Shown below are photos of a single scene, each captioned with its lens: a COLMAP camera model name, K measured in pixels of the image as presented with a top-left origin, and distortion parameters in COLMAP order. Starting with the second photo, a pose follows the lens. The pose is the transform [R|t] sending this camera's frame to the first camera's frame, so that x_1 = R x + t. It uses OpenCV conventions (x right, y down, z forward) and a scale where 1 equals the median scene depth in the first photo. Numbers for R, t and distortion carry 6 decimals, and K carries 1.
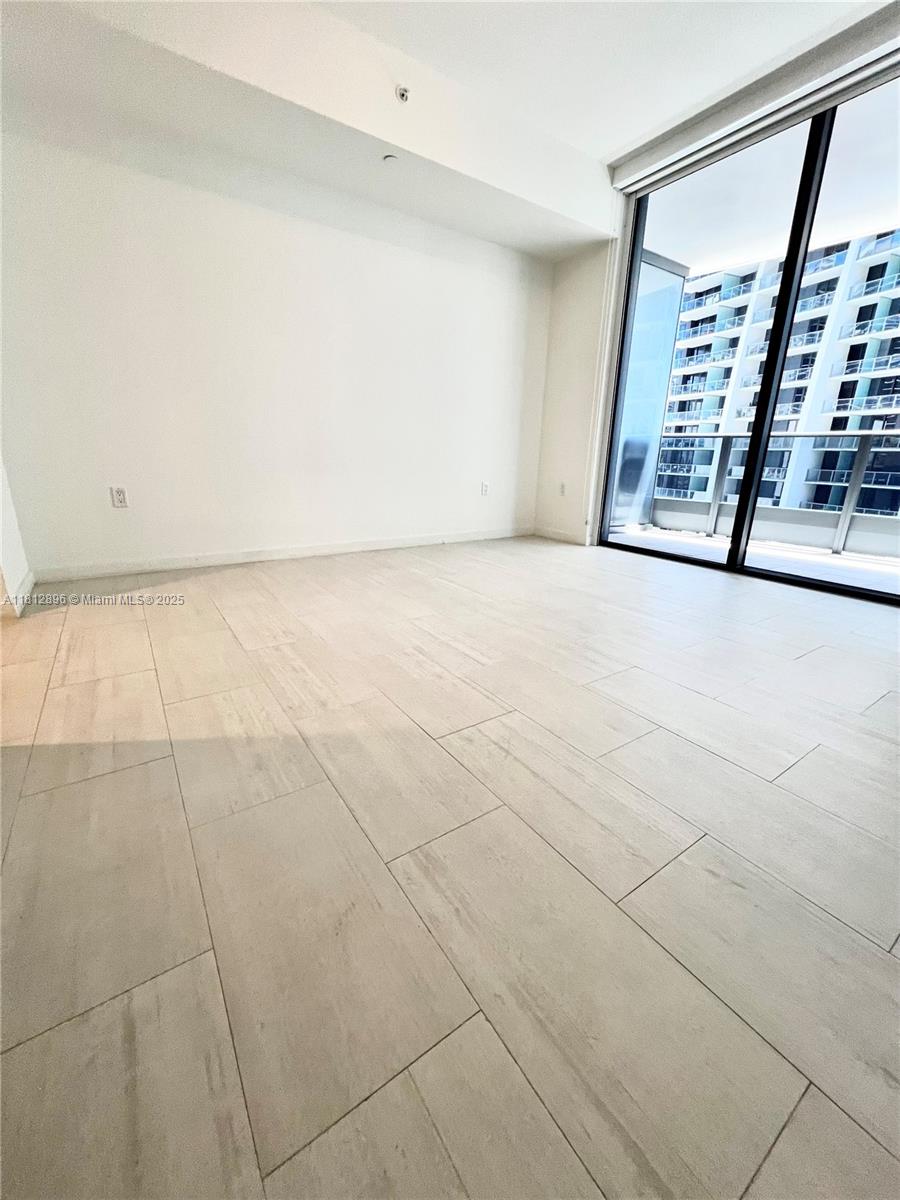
lens RADIAL K [[478.9, 0, 453.3], [0, 478.9, 597.5], [0, 0, 1]] dist [-0.001379, -0.000129]
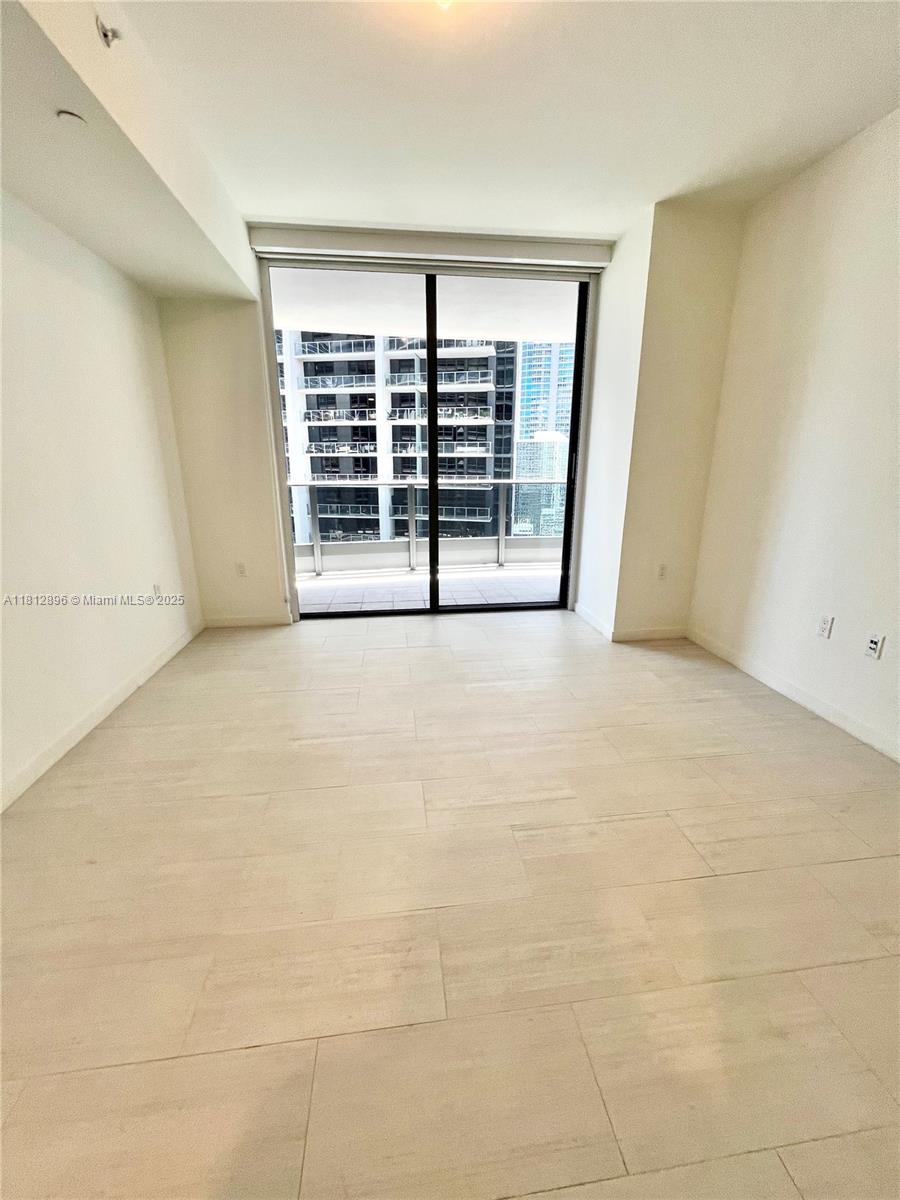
lens RADIAL K [[481.7, 0, 451.8], [0, 481.7, 596.5], [0, 0, 1]] dist [-0.001989, 0.000705]
pose [[0.455473, -0.261322, 0.851032, -0.355282], [0.267291, 0.951985, 0.149267, -0.214482], [-0.849176, 0.159486, 0.503453, 0.262413]]
